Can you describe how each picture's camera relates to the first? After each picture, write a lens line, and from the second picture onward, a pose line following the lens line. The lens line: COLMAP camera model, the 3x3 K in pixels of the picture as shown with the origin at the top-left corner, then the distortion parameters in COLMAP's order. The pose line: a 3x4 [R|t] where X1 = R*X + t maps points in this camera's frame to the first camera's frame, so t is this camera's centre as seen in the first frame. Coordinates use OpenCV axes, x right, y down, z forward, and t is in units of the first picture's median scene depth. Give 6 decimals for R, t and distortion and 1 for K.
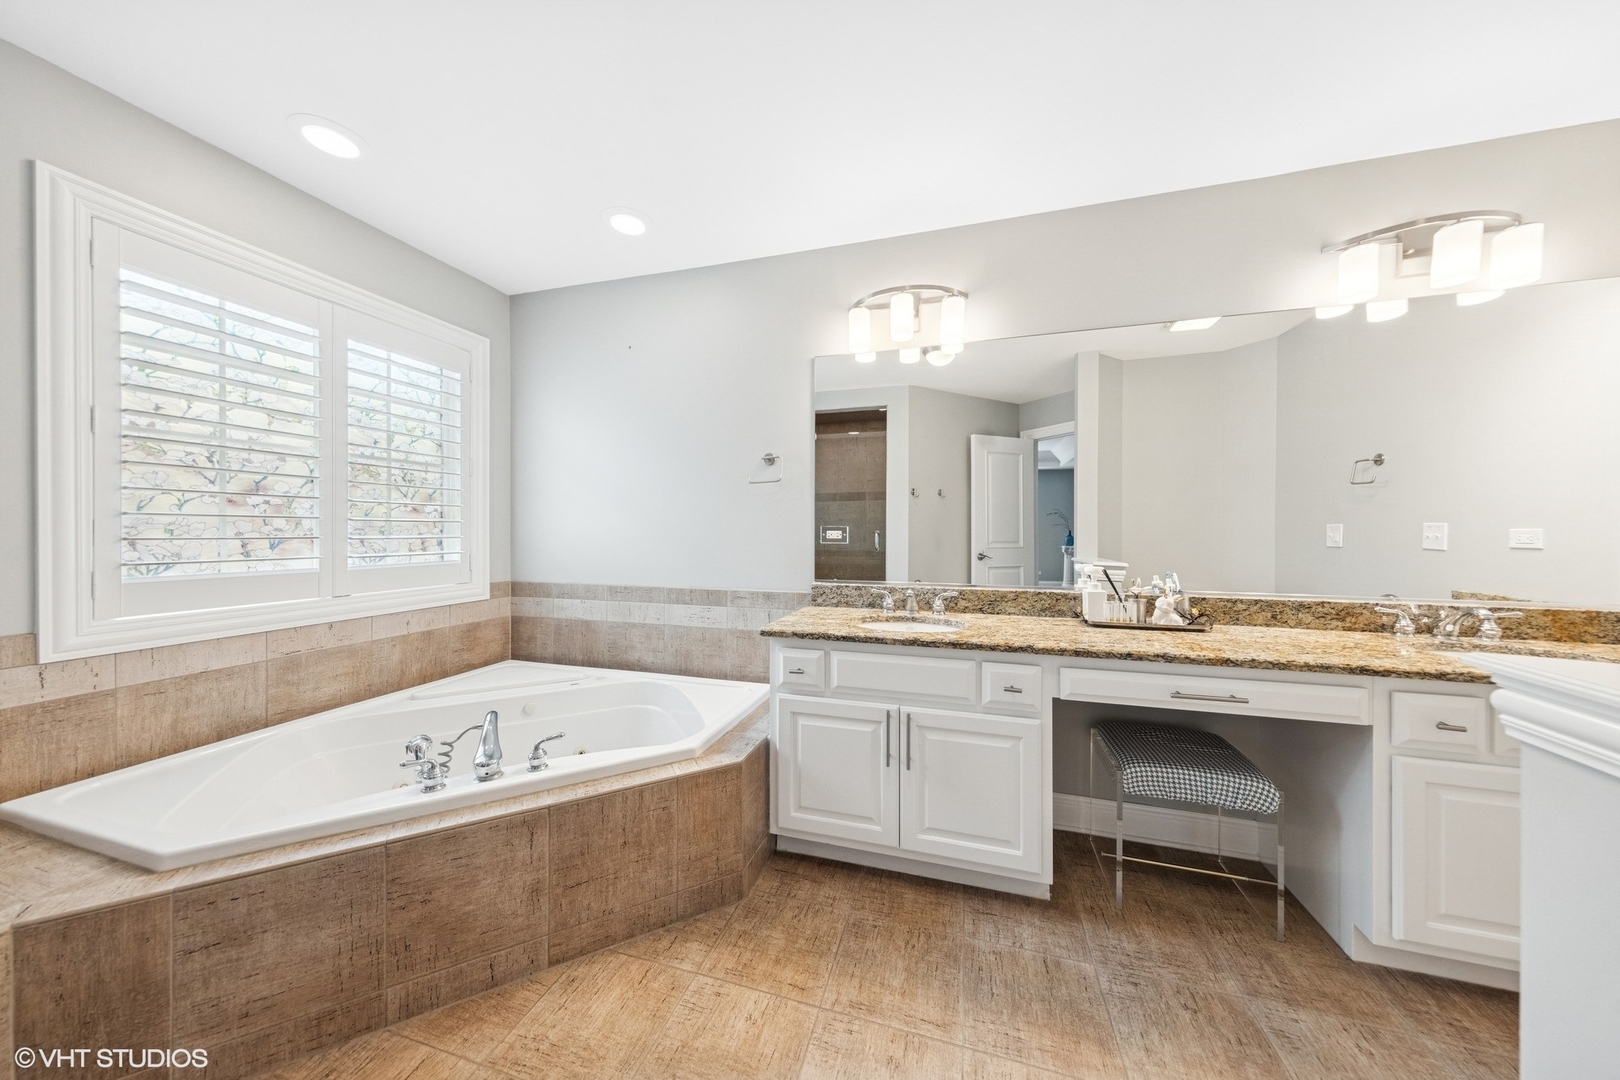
lens RADIAL K [[502.5, 0, 808.3], [0, 502.5, 534.8], [0, 0, 1]] dist [0.001638, -0.000076]
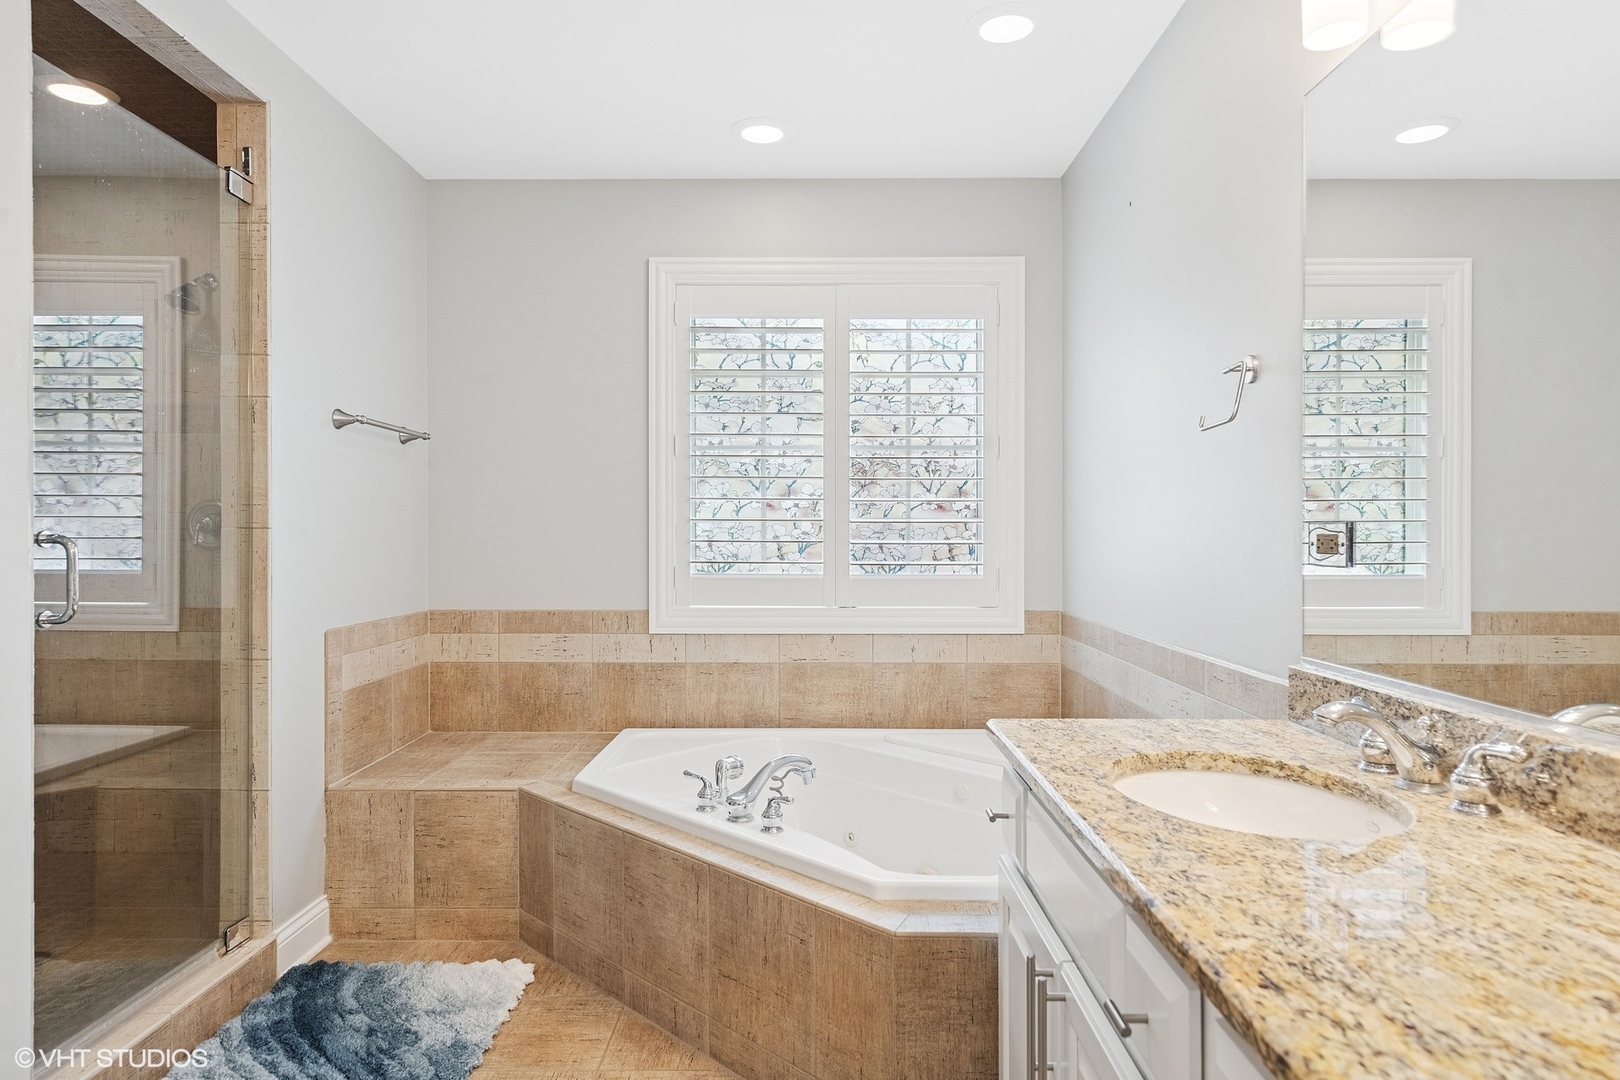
lens RADIAL K [[926.8, 0, 809.5], [0, 926.8, 534.0], [0, 0, 1]] dist [-0.006229, 0.001804]
pose [[0.314727, 0.000734, -0.949182, 0.672660], [-0.009492, 0.999952, -0.002374, -0.004289], [0.949135, 0.009757, 0.314719, 0.449072]]
